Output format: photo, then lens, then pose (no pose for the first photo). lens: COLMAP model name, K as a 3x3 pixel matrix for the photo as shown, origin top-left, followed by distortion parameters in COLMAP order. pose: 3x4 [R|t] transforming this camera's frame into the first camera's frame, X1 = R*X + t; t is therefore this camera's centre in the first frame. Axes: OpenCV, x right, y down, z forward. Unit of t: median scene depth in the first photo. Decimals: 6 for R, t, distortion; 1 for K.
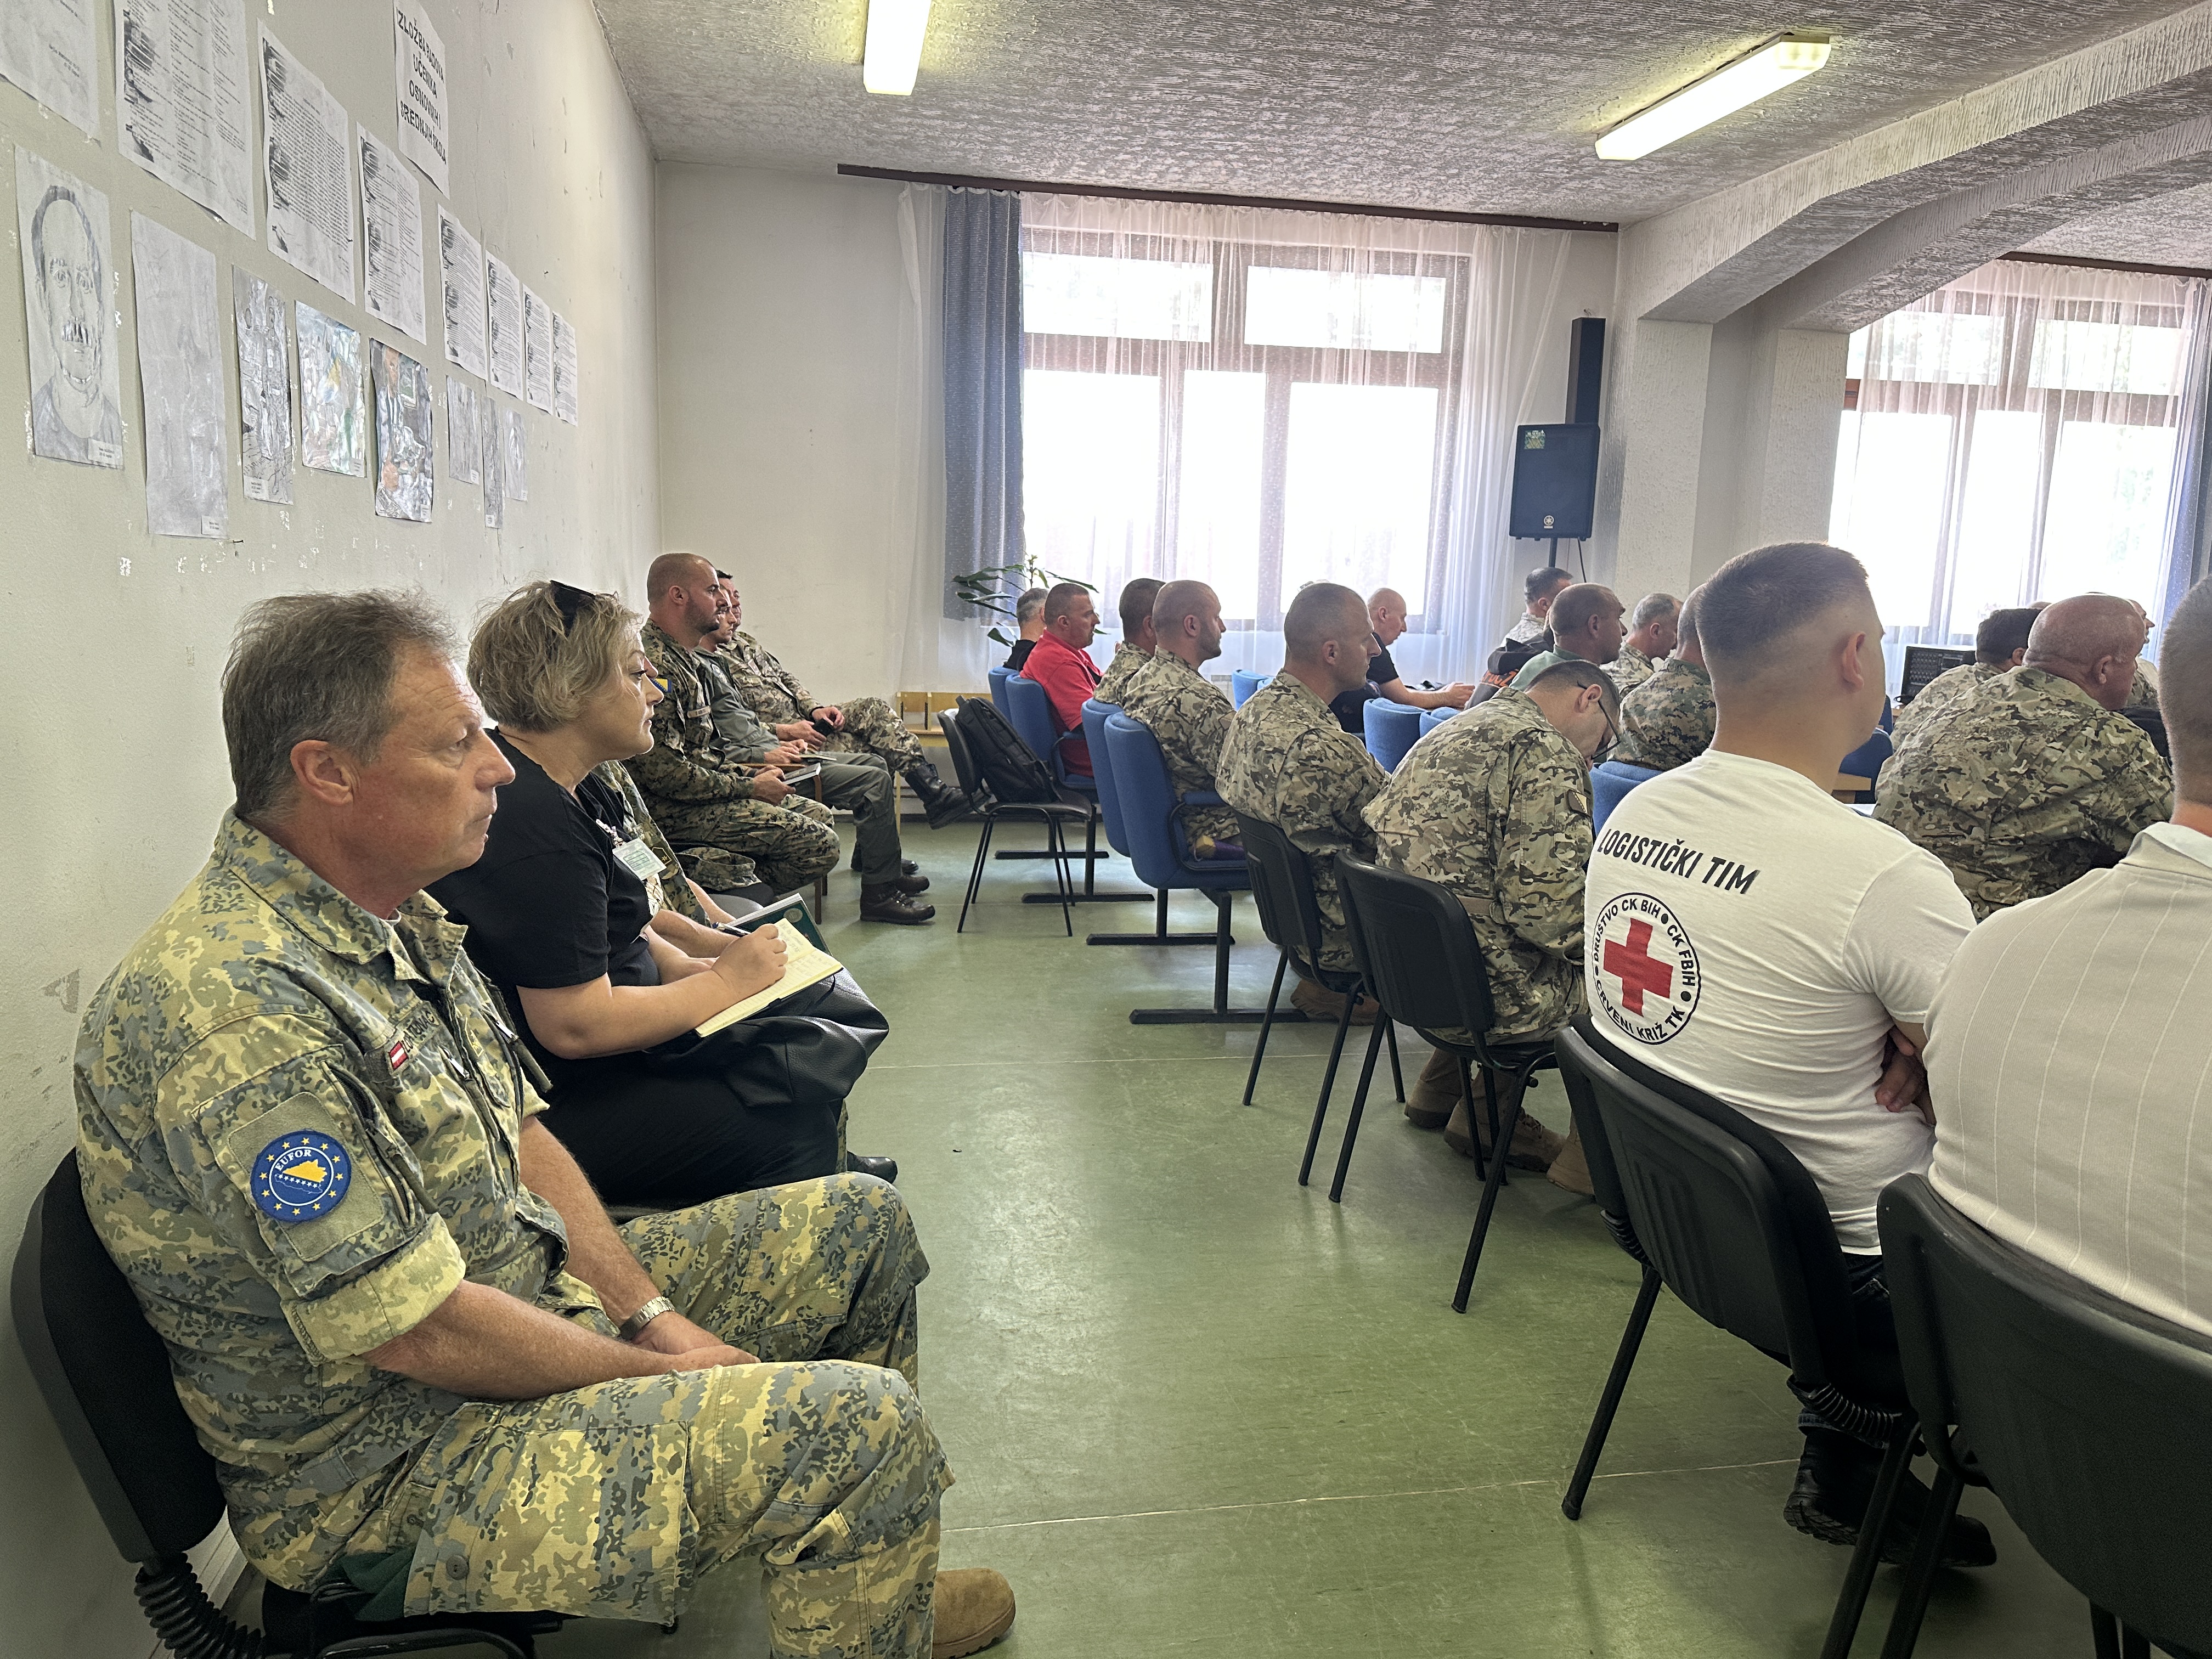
lens RADIAL K [[1540.3, 0, 1114.2], [0, 1540.3, 840.3], [0, 0, 1]] dist [0.026664, -0.056231]
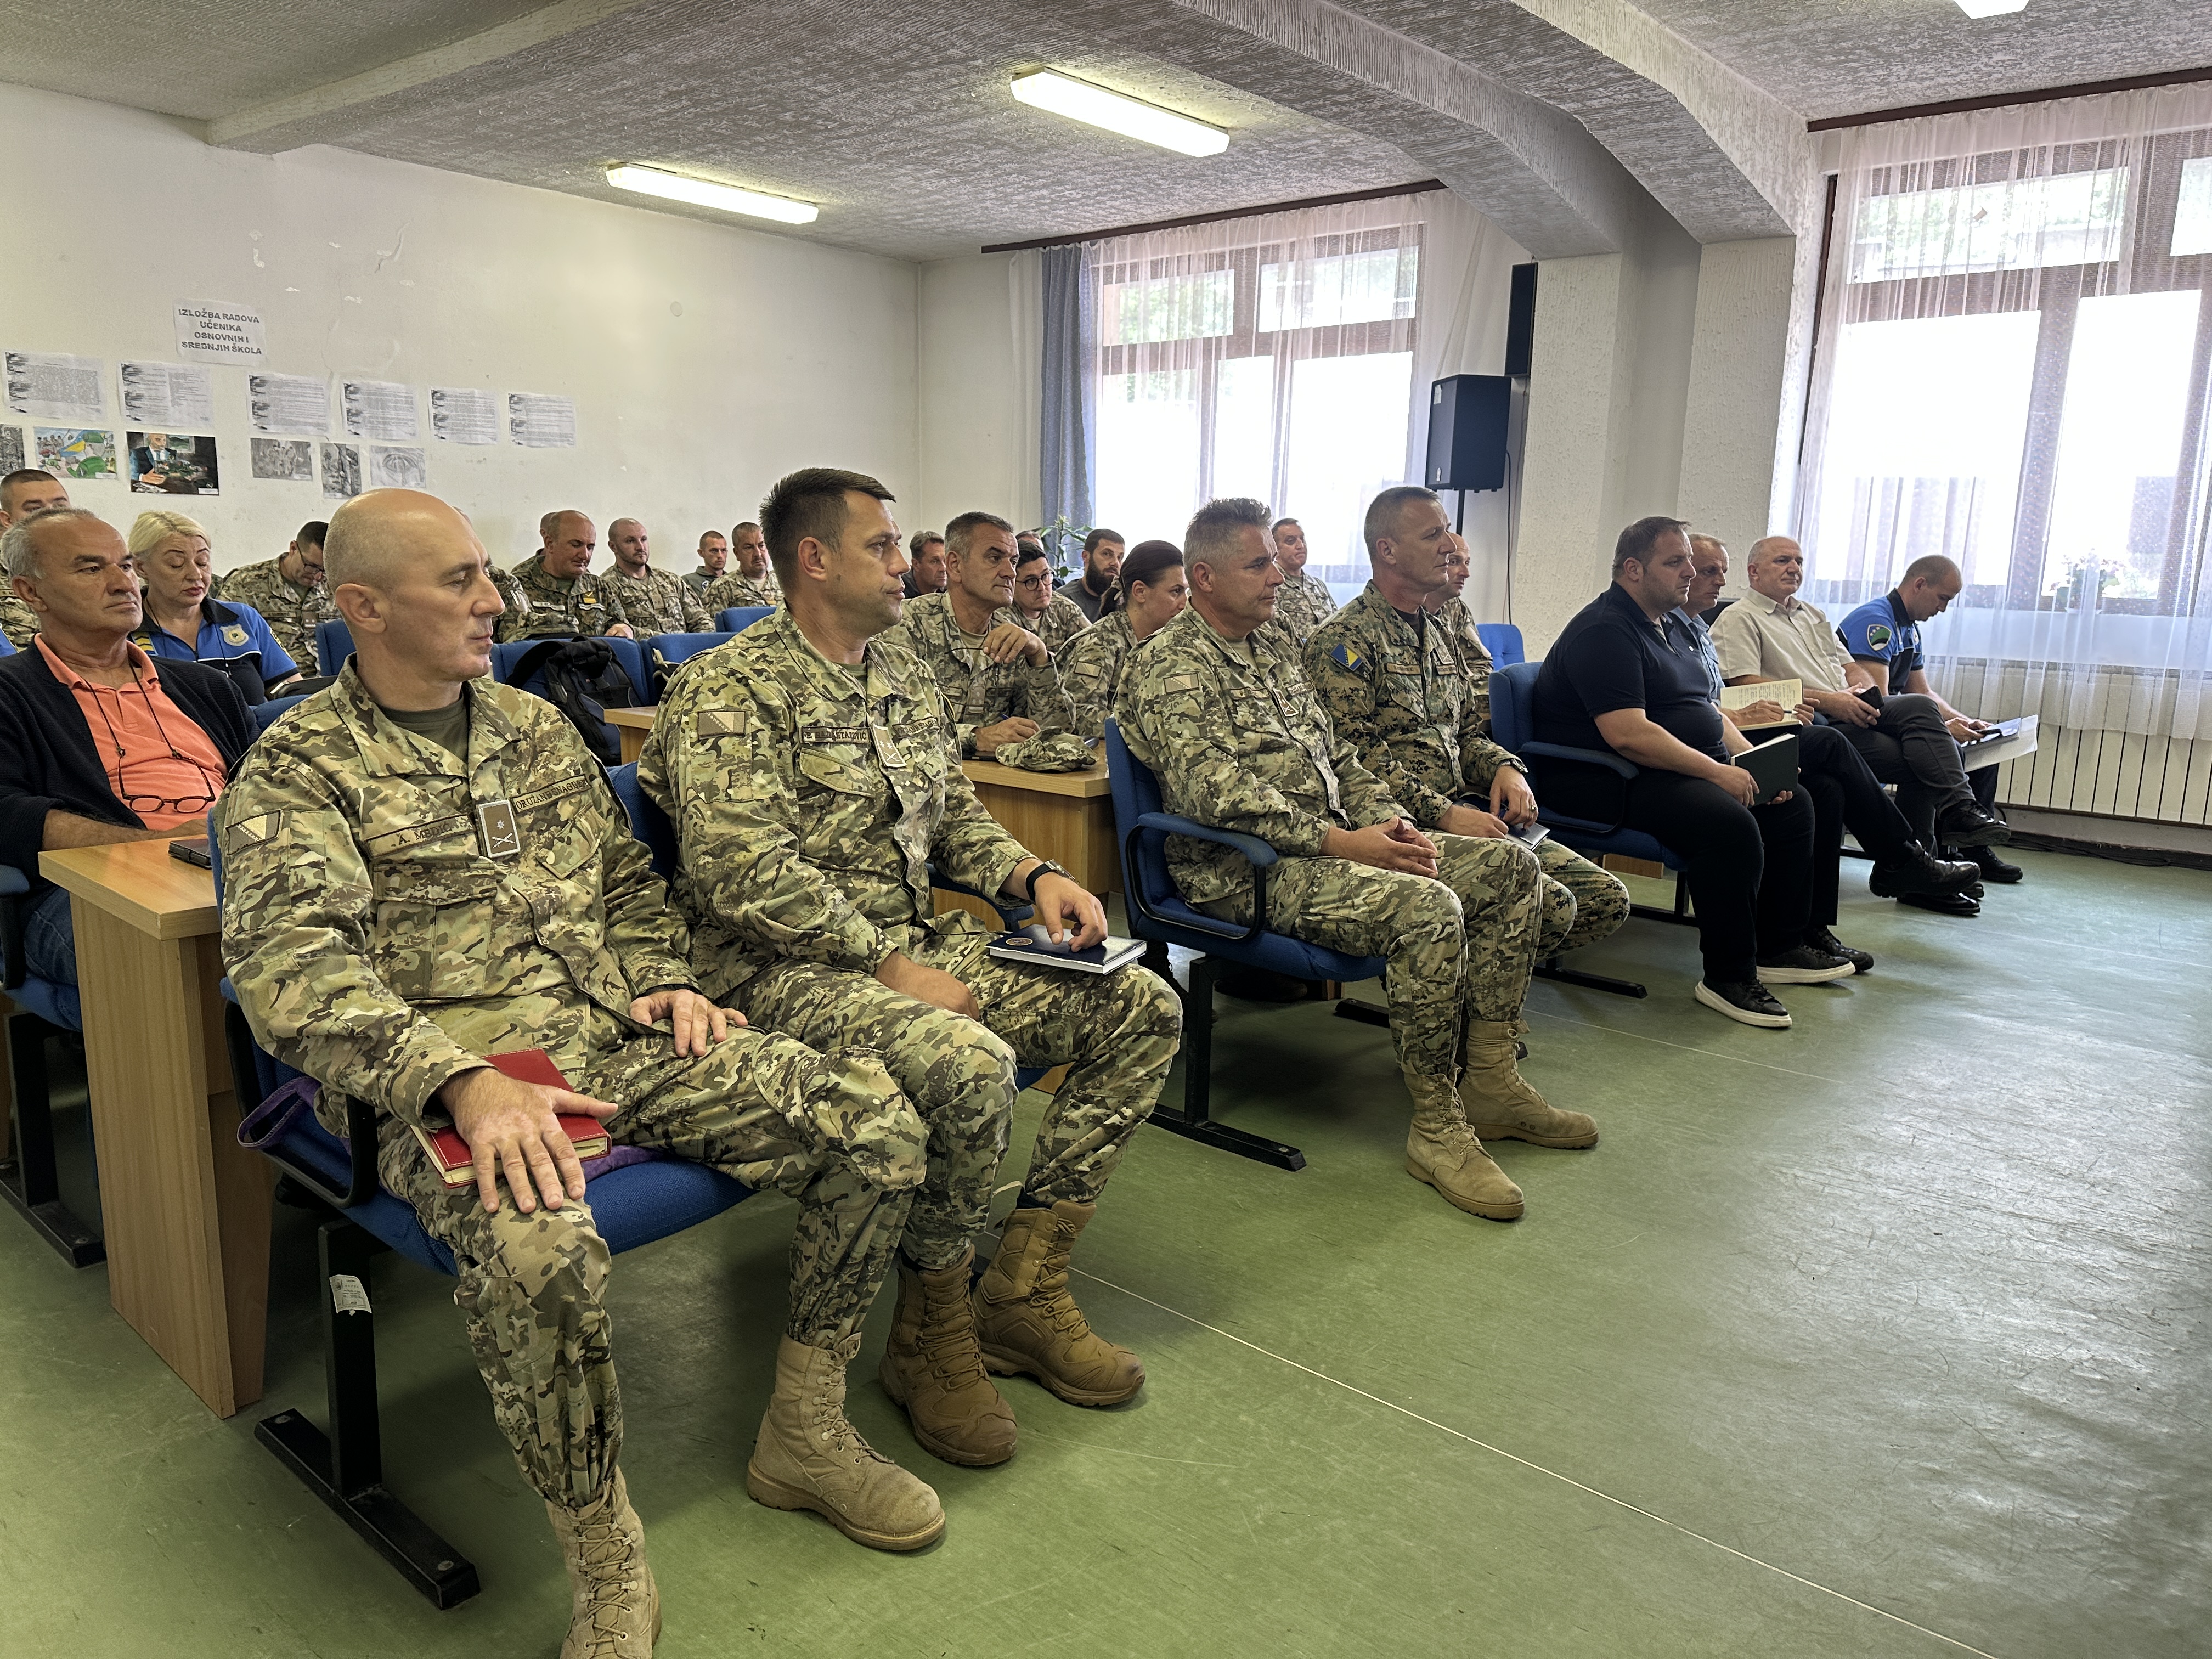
lens RADIAL K [[1604.7, 0, 1106.0], [0, 1604.7, 829.5], [0, 0, 1]] dist [0.001870, -0.006731]
pose [[0.616327, 0.132356, -0.776288, 1.040204], [-0.137712, 0.988699, 0.059236, -0.005063], [0.775355, 0.070396, 0.627589, 0.179800]]
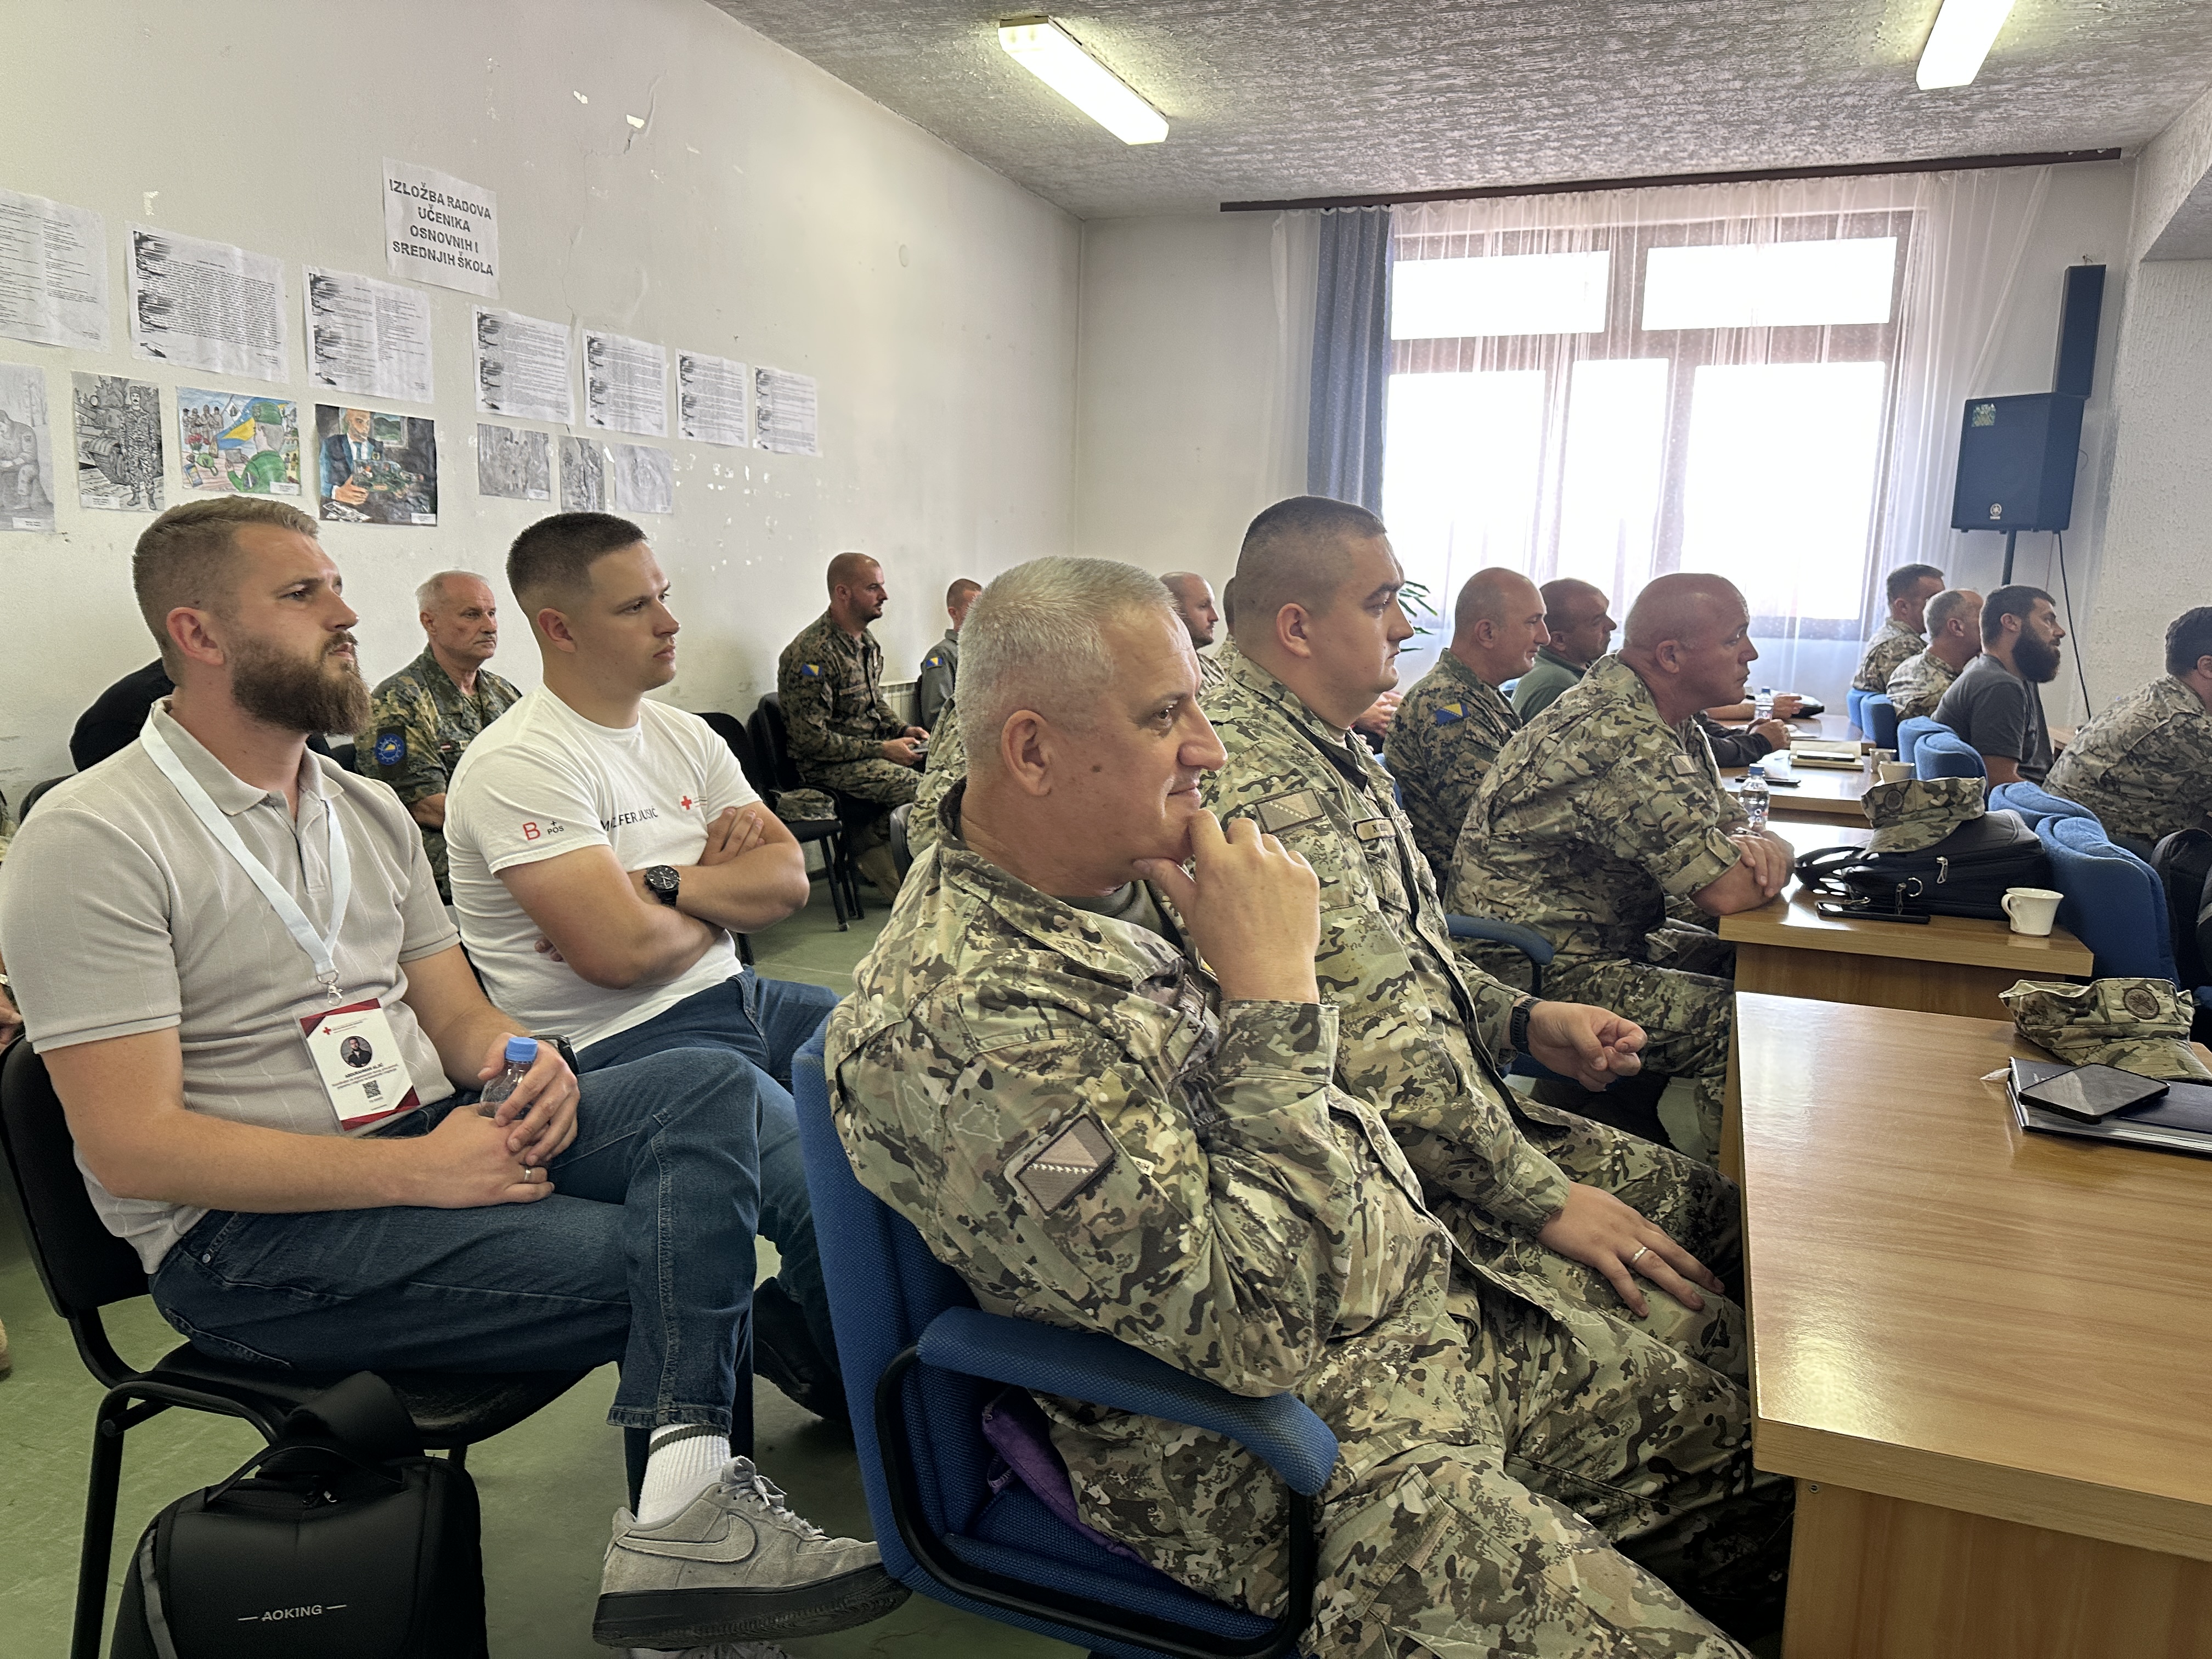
lens RADIAL K [[1525.2, 0, 1007.3], [0, 1525.2, 824.8], [0, 0, 1]] dist [-0.027860, 0.001676]
pose [[0.838445, 0.081373, -0.538878, 0.293376], [-0.088973, 0.995962, 0.011961, 0.003267], [0.537675, 0.037917, 0.842299, 0.024180]]
